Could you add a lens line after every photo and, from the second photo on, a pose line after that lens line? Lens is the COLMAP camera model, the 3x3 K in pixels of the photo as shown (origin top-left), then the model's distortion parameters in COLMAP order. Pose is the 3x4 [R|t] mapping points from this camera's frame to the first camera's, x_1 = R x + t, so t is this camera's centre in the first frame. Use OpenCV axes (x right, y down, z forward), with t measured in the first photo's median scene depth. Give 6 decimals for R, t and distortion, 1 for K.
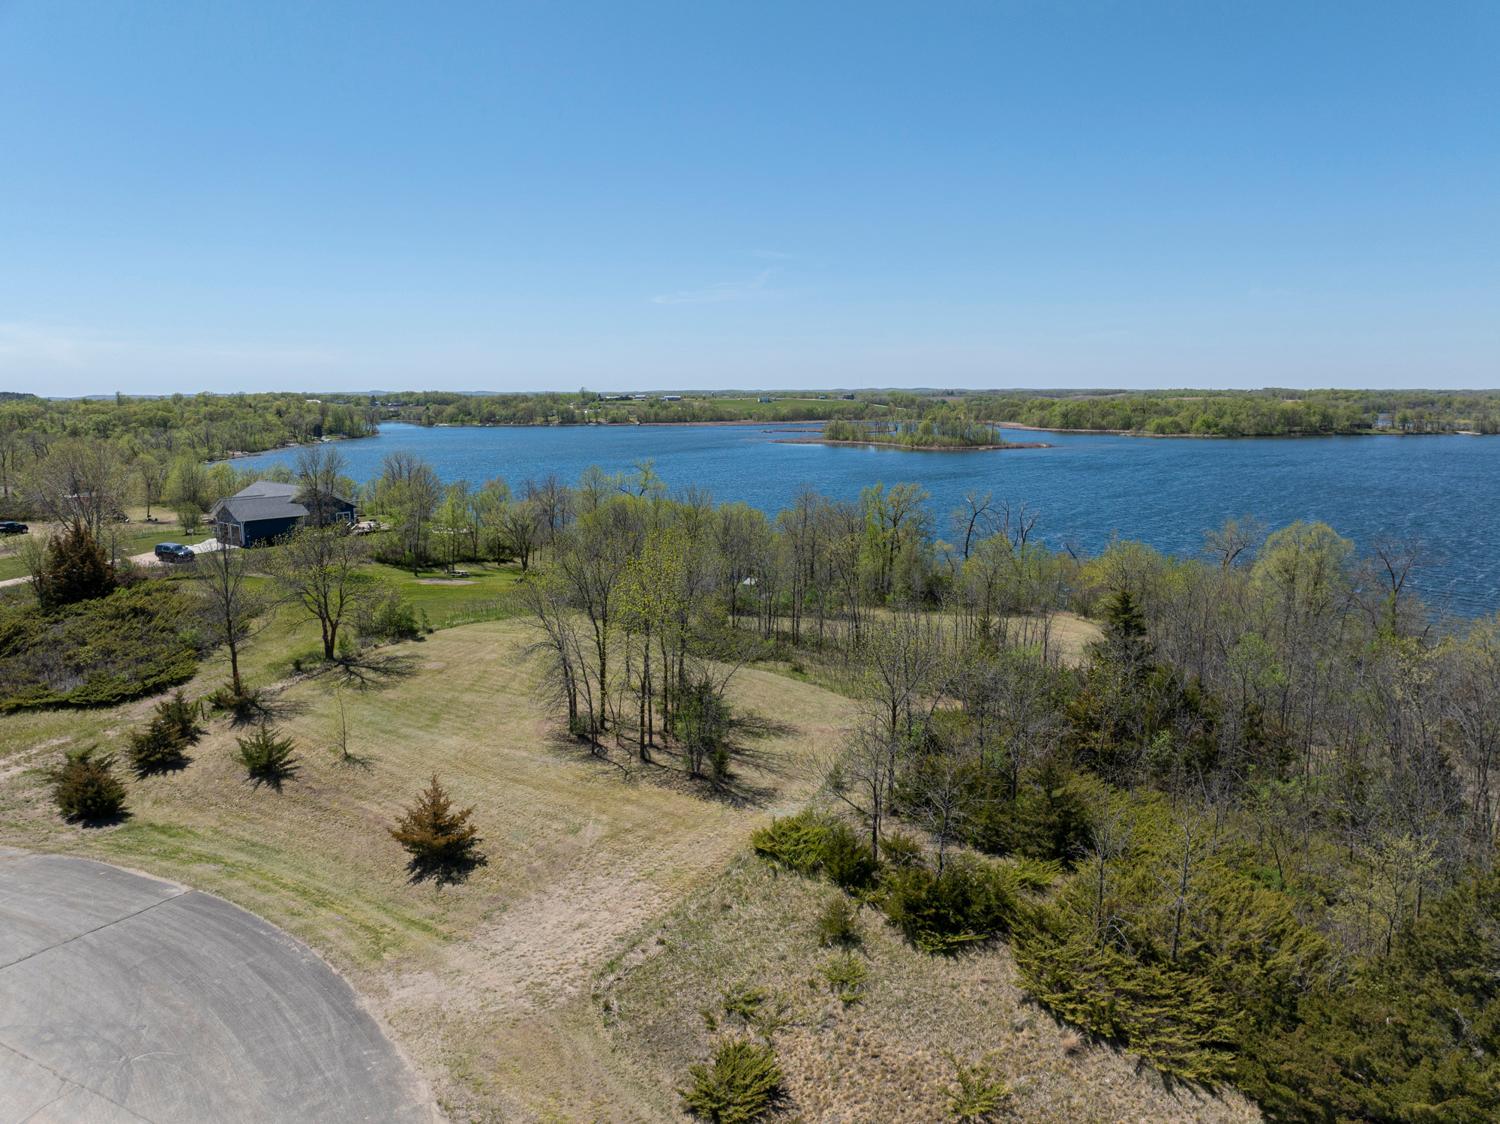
lens RADIAL K [[1086.5, 0, 745.1], [0, 1086.5, 538.7], [0, 0, 1]] dist [-0.038047, -0.004964]
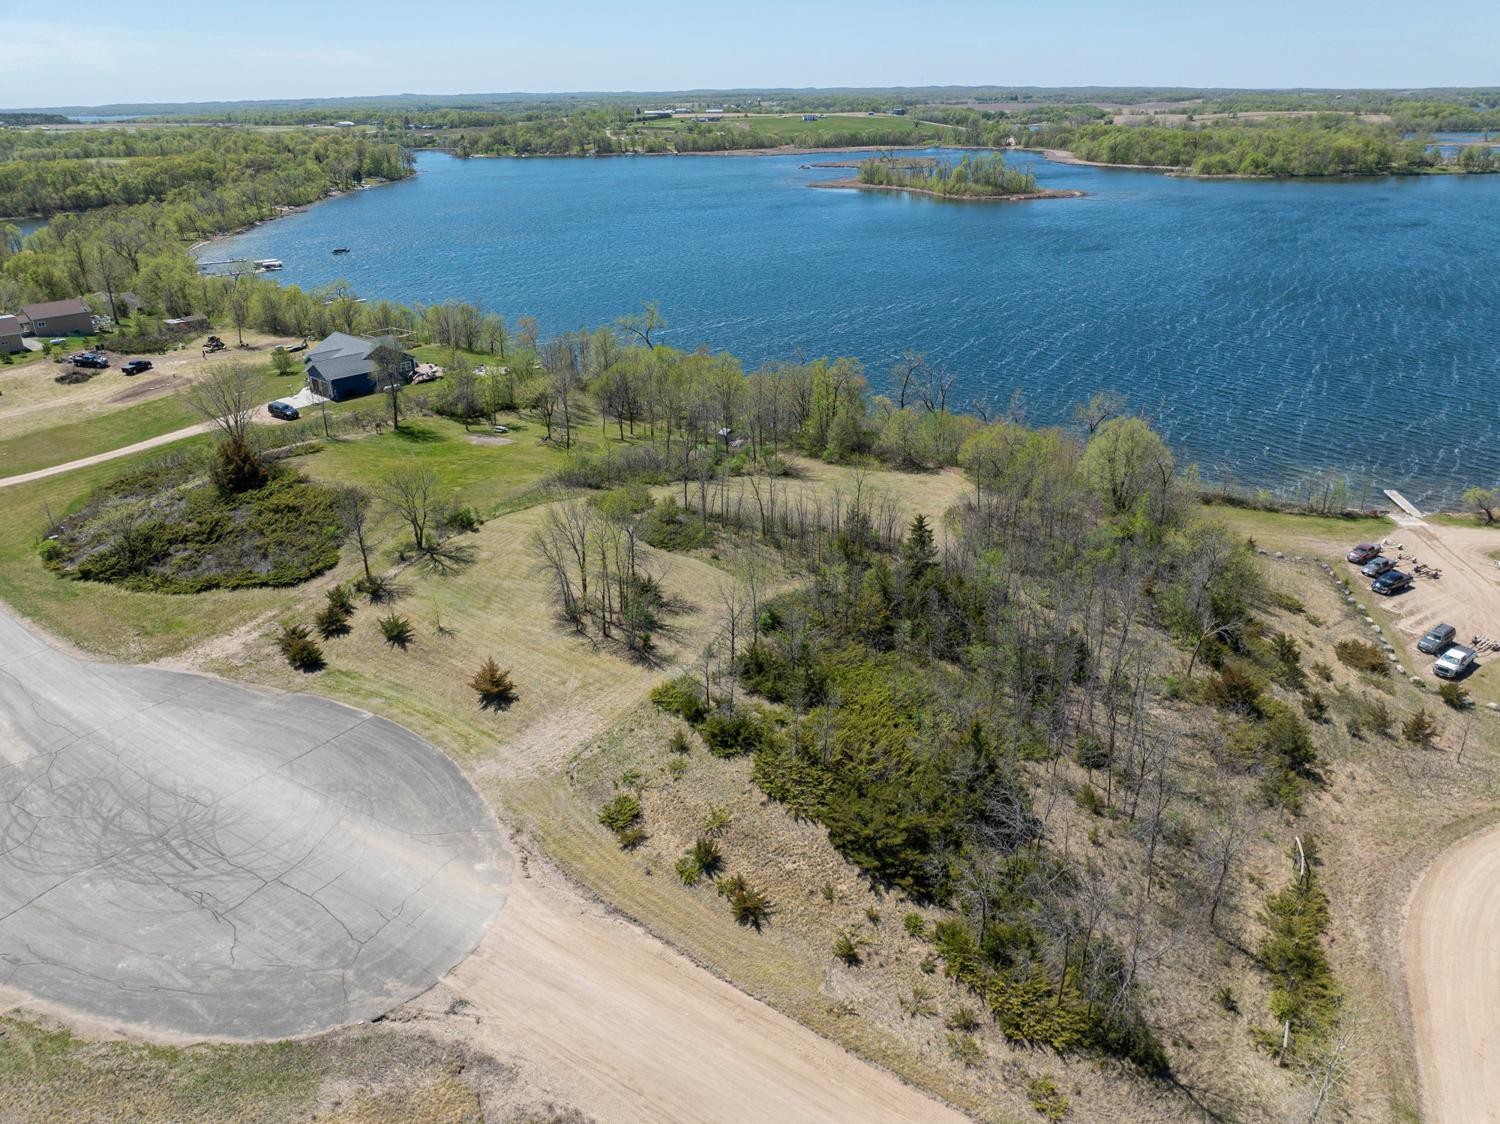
lens RADIAL K [[1094.5, 0, 756.2], [0, 1094.5, 537.0], [0, 0, 1]] dist [-0.032925, 0.004996]
pose [[0.999333, 0.013900, -0.033784, 0.189440], [-0.004765, 0.966483, 0.256685, -0.369351], [0.036219, -0.256353, 0.965904, -0.613560]]
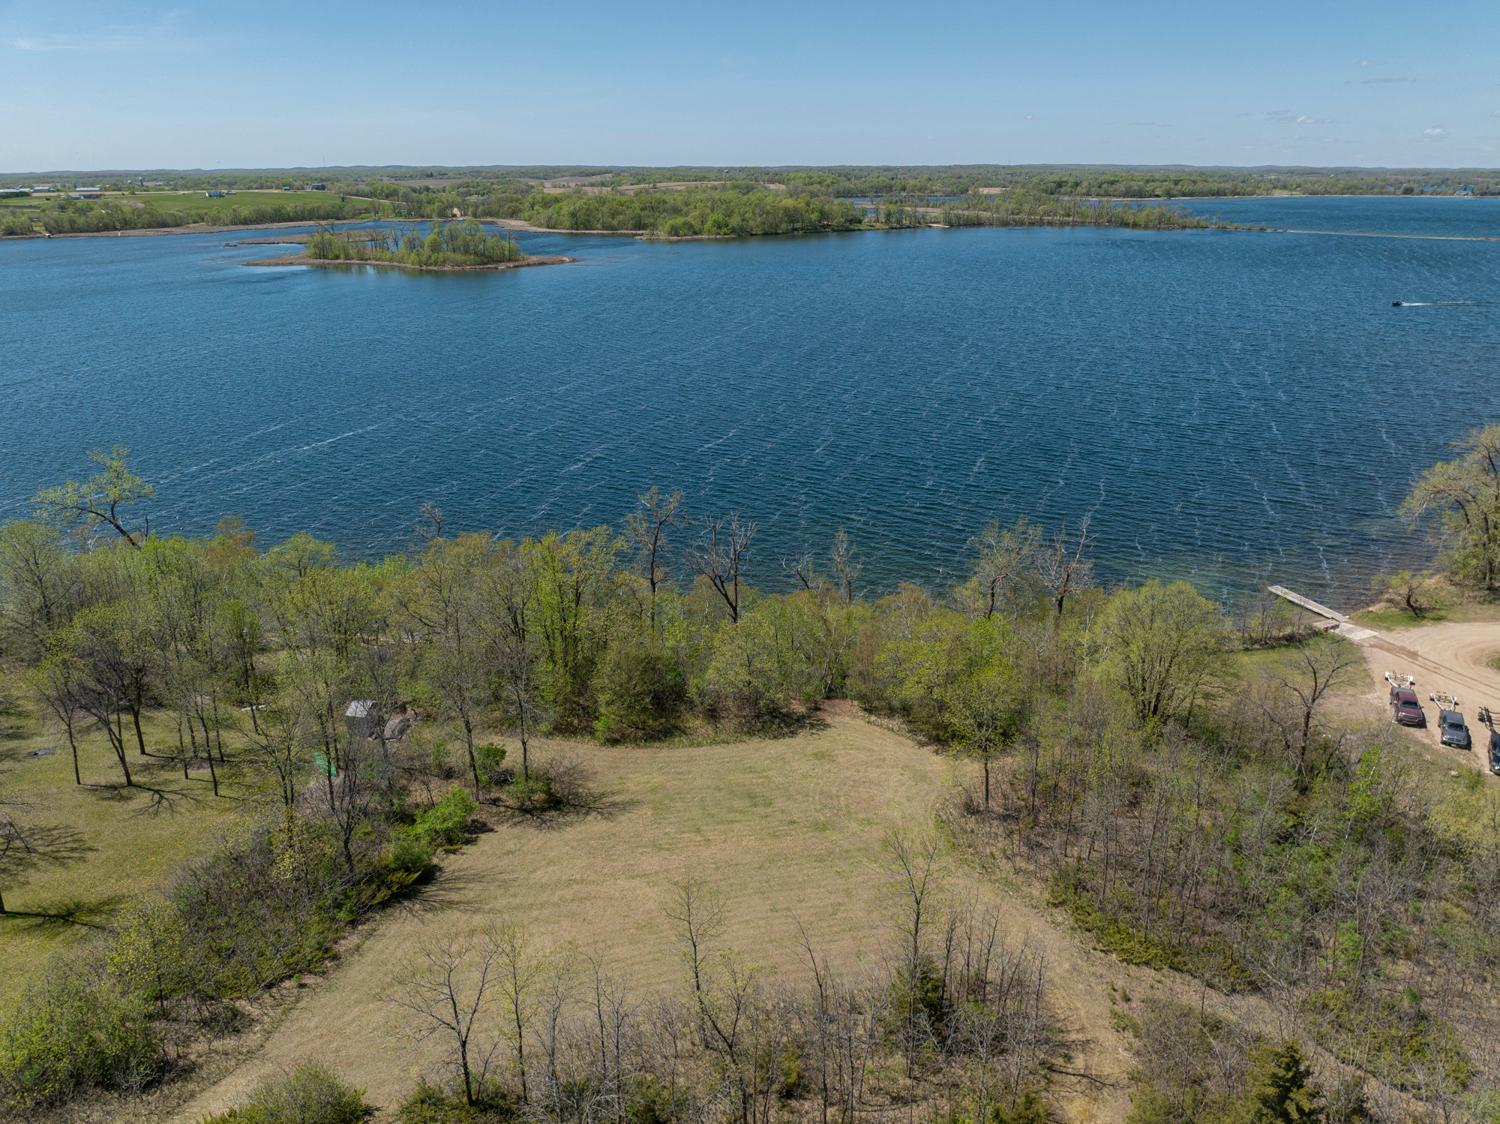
lens RADIAL K [[1094.5, 0, 756.2], [0, 1094.5, 537.0], [0, 0, 1]] dist [-0.032925, 0.004996]
pose [[0.892493, -0.140442, 0.428641, -0.096247], [0.055641, 0.977313, 0.204359, -0.366899], [-0.447617, -0.158539, 0.880059, 0.782247]]
